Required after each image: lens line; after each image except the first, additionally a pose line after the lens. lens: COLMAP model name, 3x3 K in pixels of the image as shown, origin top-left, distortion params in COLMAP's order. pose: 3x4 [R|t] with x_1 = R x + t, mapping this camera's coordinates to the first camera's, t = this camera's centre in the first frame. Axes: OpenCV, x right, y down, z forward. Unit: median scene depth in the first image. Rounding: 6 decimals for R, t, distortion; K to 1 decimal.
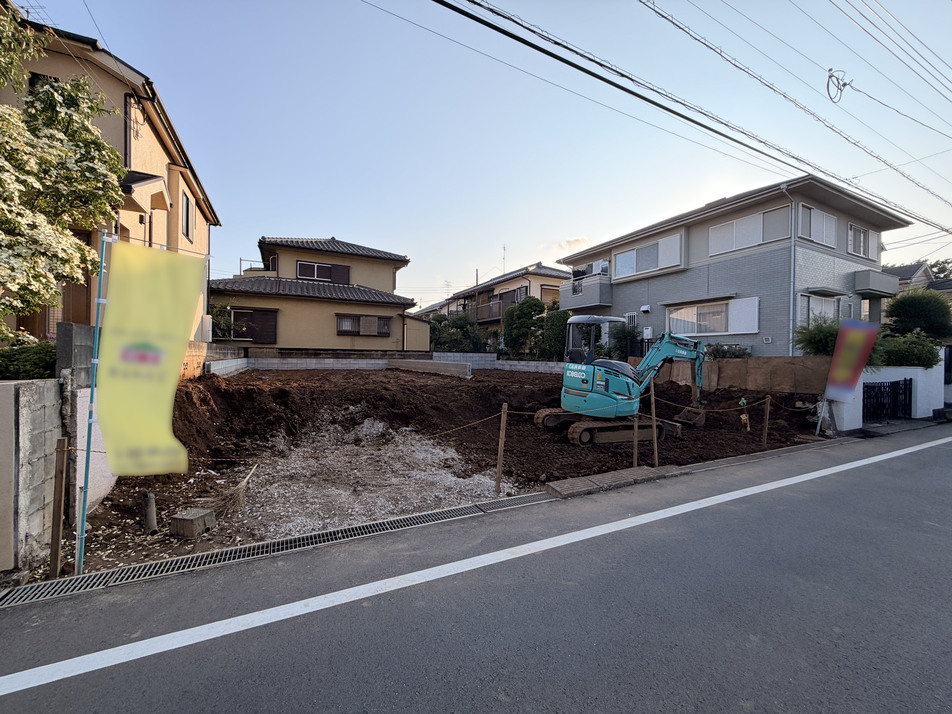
lens RADIAL K [[378.0, 0, 475.0], [0, 378.0, 357.3], [0, 0, 1]] dist [0.000640, 0.000174]
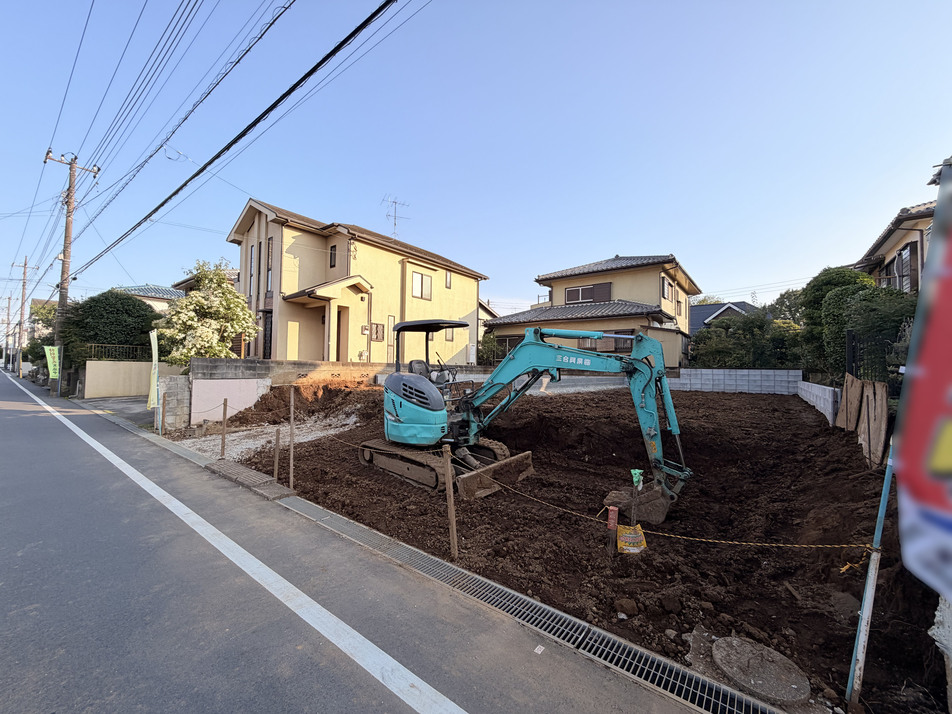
lens RADIAL K [[378.0, 0, 475.1], [0, 378.0, 358.0], [0, 0, 1]] dist [0.000640, 0.000174]
pose [[0.430627, -0.034226, -0.901881, 0.506683], [-0.011716, 0.998984, -0.043506, 0.004010], [0.902454, 0.029301, 0.429789, 0.336232]]
